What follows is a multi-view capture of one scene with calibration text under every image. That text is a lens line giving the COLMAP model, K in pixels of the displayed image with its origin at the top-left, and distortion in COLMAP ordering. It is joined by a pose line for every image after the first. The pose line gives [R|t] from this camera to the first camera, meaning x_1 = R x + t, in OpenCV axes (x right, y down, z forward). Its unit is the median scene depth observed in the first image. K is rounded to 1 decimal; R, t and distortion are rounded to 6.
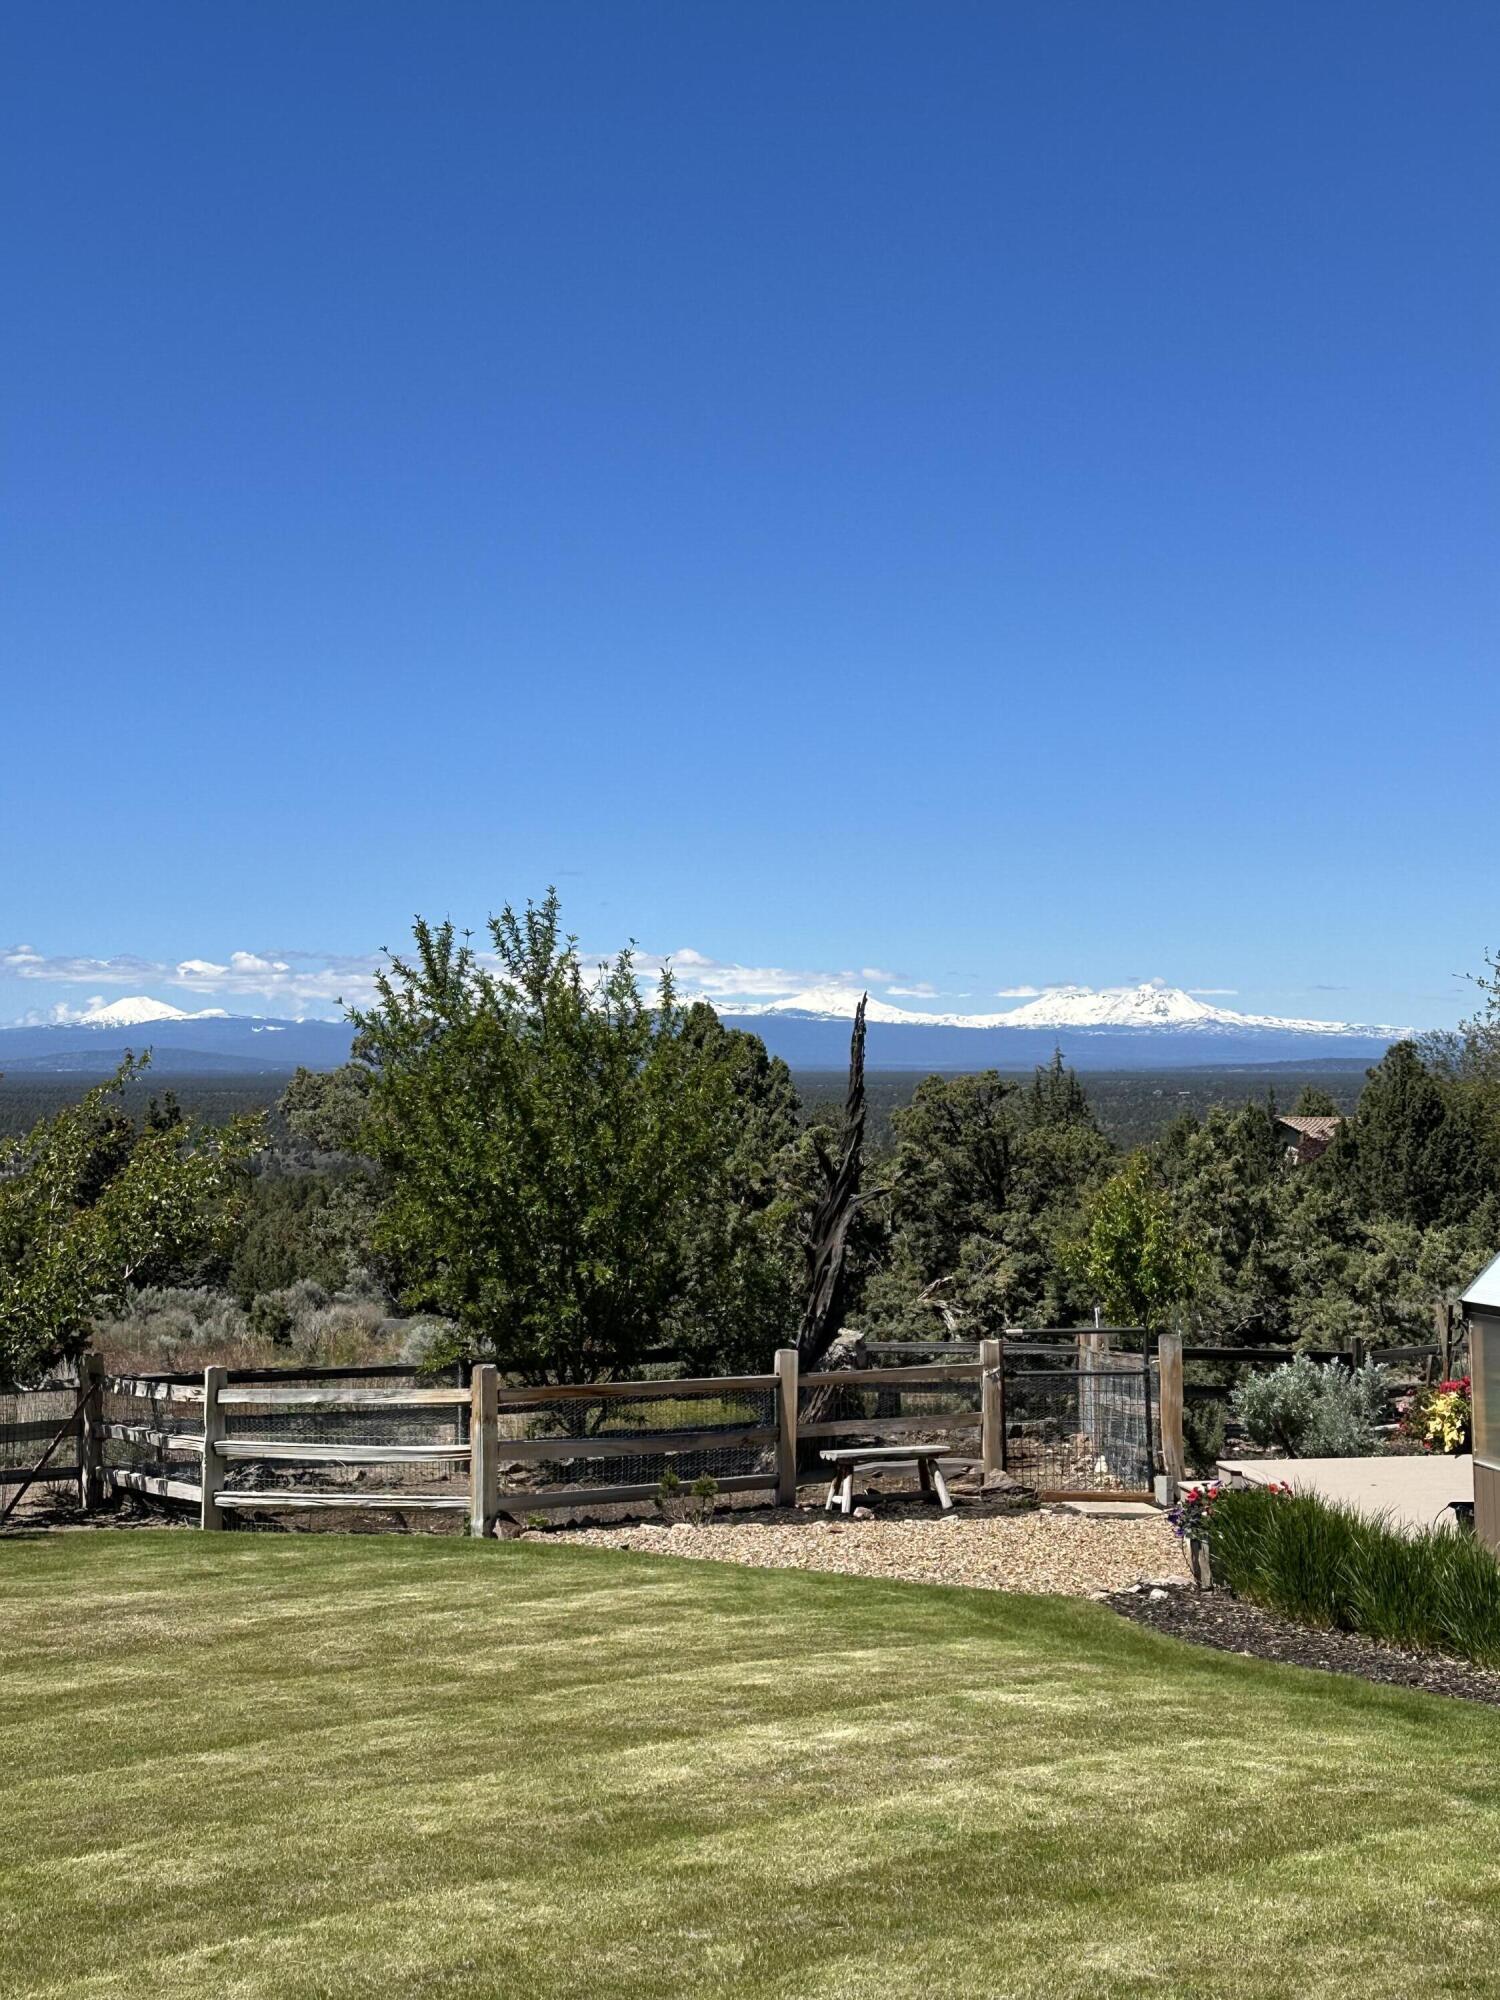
lens RADIAL K [[2630.7, 0, 750.0], [0, 2630.7, 1000.0], [0, 0, 1]] dist [0.109548, 0.005580]
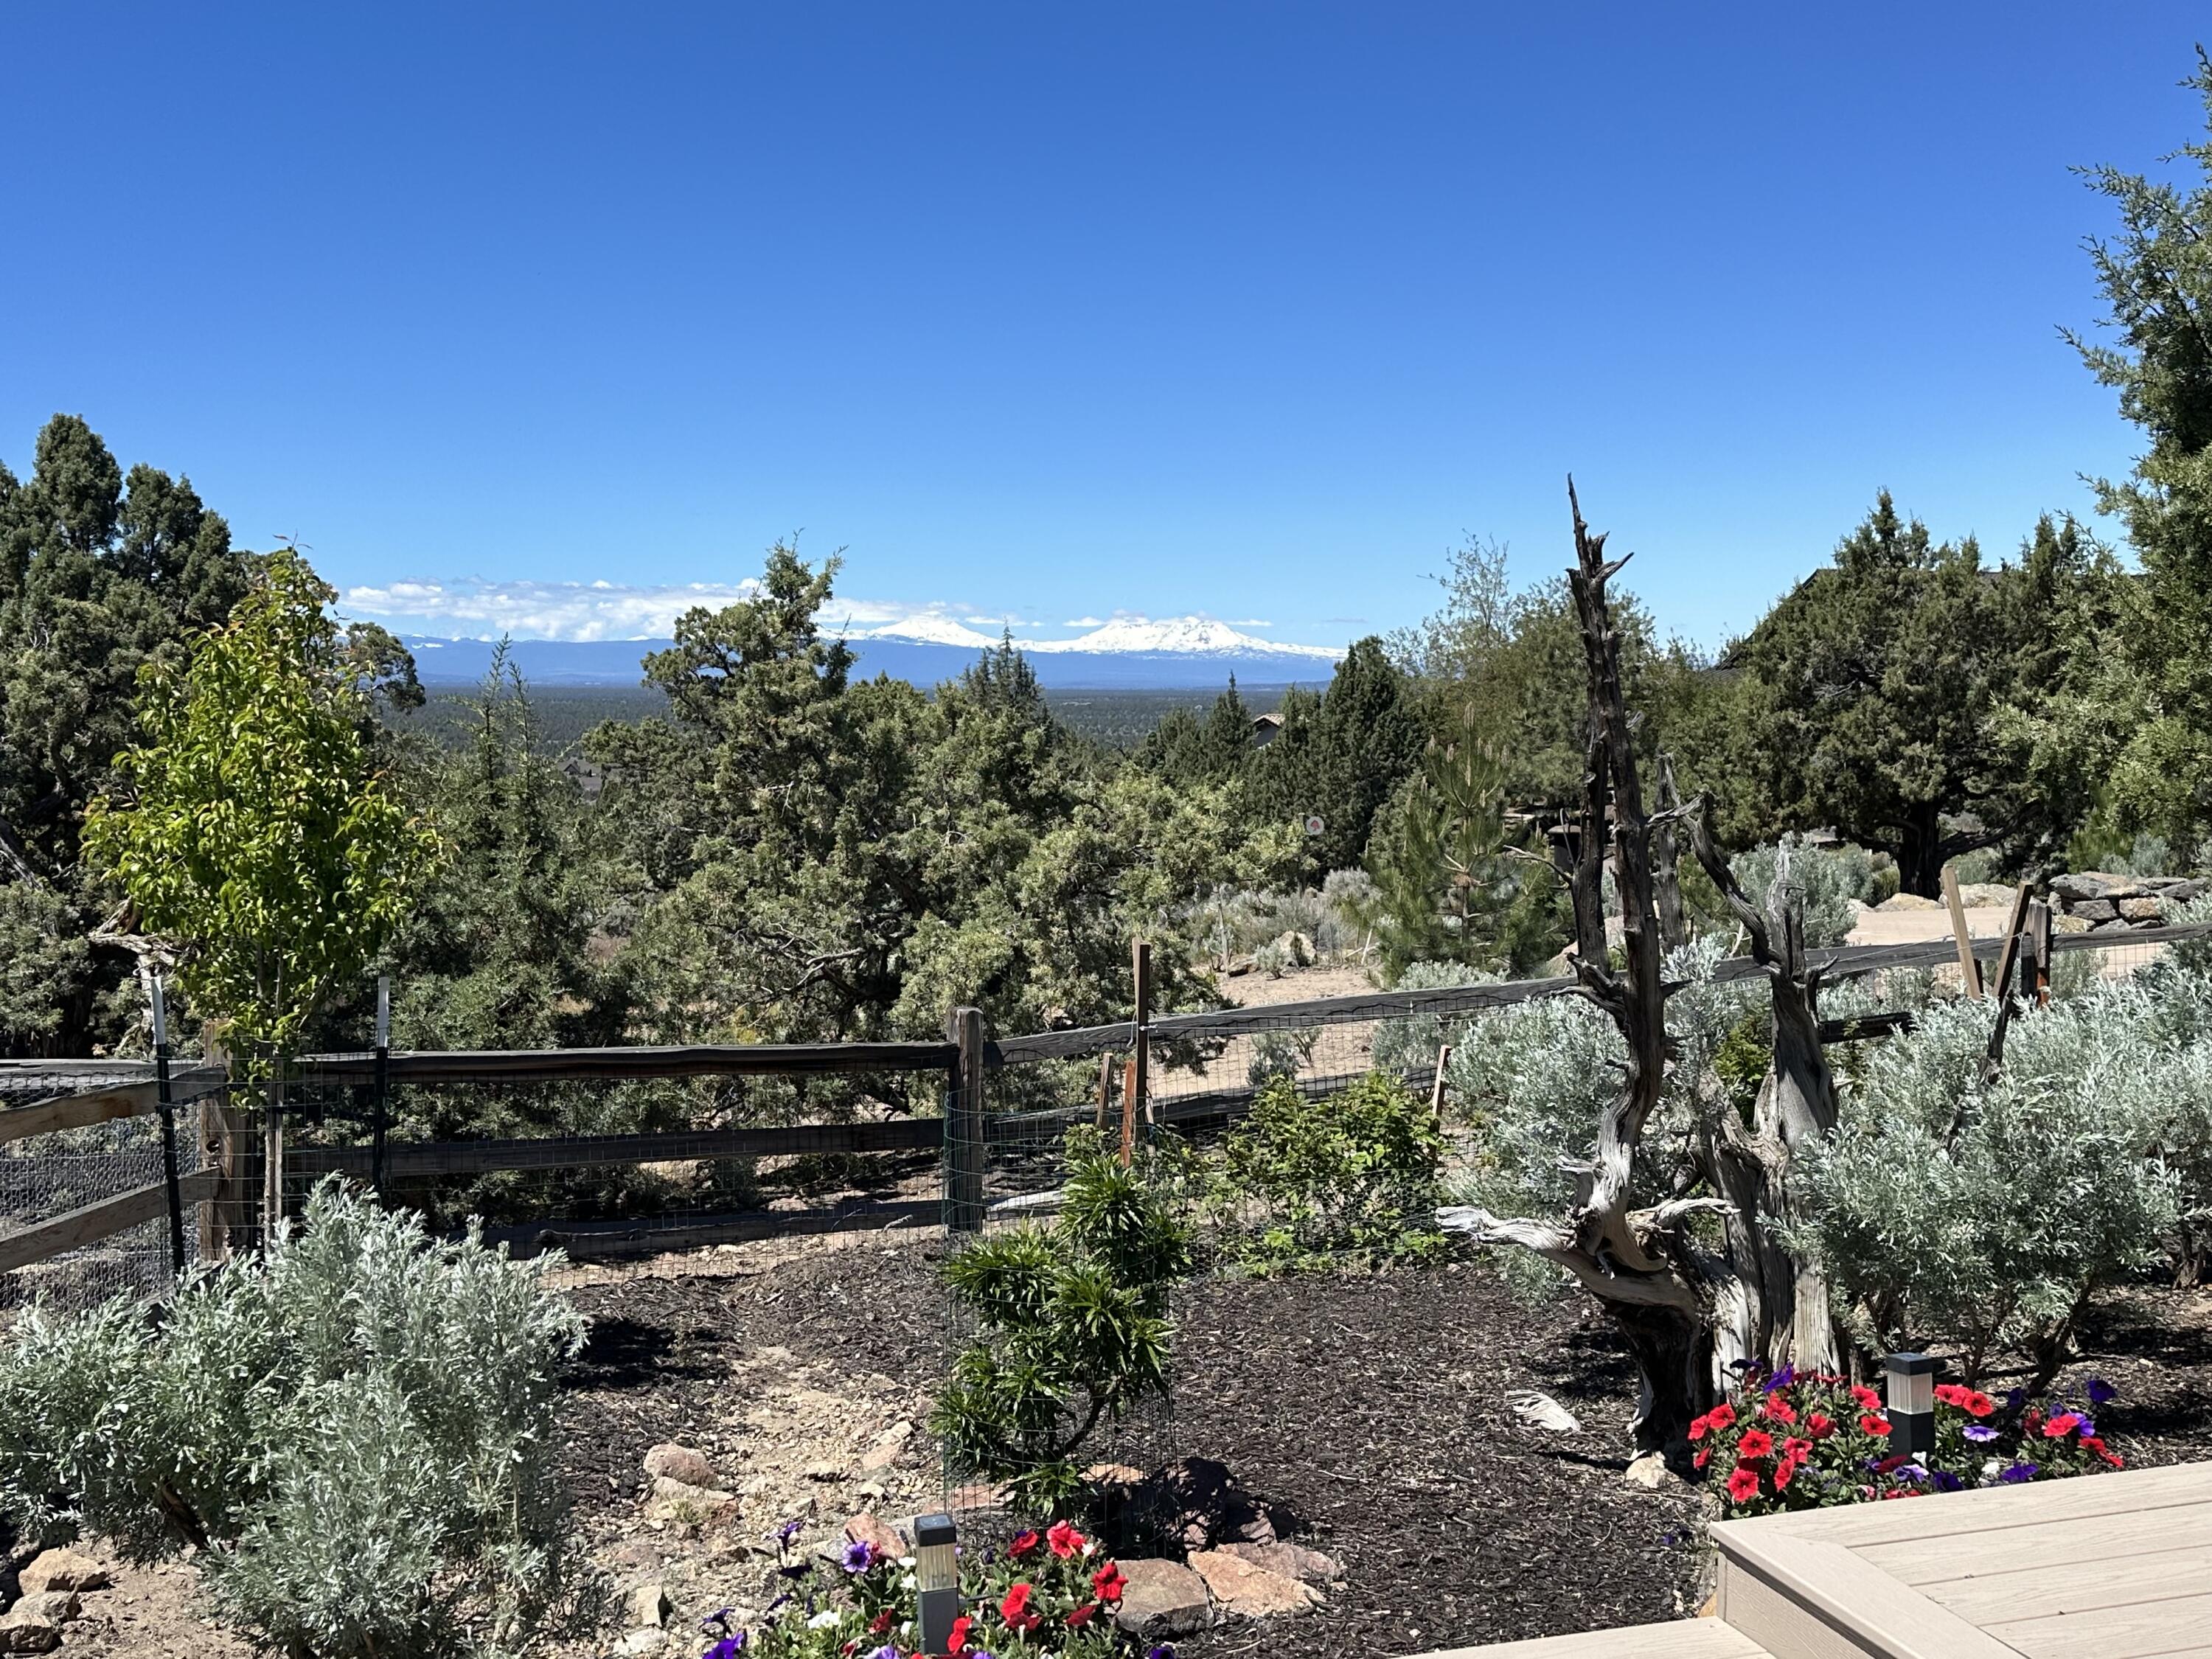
lens RADIAL K [[2227.6, 0, 1106.0], [0, 2227.6, 829.5], [0, 0, 1]] dist [0.128461, 0.001466]
pose [[0.993811, -0.000798, 0.111084, 0.257746], [-0.009192, 0.995955, 0.089385, 0.075320], [-0.110706, -0.089853, 0.989783, 0.761510]]
